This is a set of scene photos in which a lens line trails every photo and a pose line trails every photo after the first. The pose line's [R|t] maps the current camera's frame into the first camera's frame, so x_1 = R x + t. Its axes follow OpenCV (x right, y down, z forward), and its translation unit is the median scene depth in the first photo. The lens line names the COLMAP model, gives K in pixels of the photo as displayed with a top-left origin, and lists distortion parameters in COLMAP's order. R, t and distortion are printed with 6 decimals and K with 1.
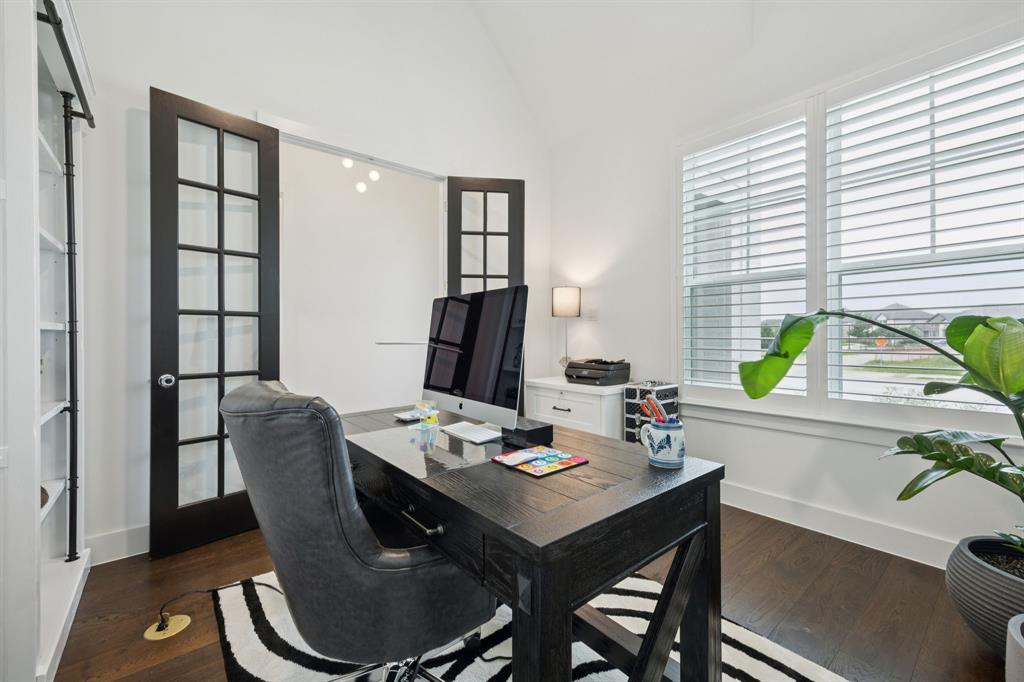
lens RADIAL K [[418.2, 0, 512.2], [0, 418.2, 337.7], [0, 0, 1]] dist [0.002460, 0.000140]
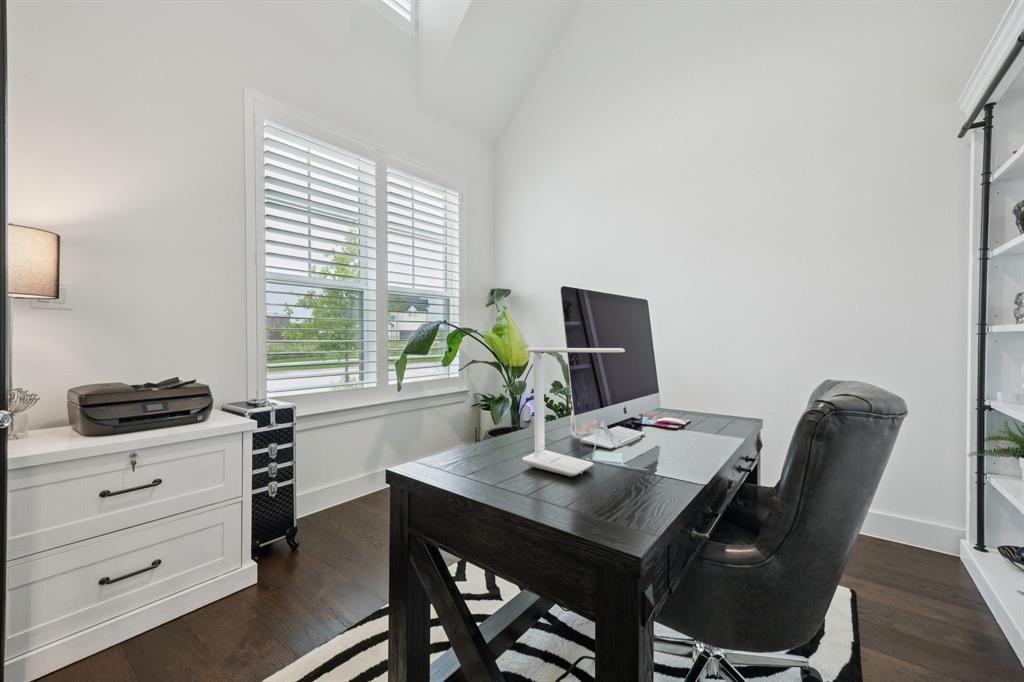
lens RADIAL K [[418.2, 0, 512.2], [0, 418.2, 337.7], [0, 0, 1]] dist [0.002460, 0.000140]
pose [[-0.222182, -0.002495, 0.975002, -0.606260], [0.004738, 0.999982, 0.003639, -0.009048], [-0.974994, 0.005428, -0.222166, 0.875884]]
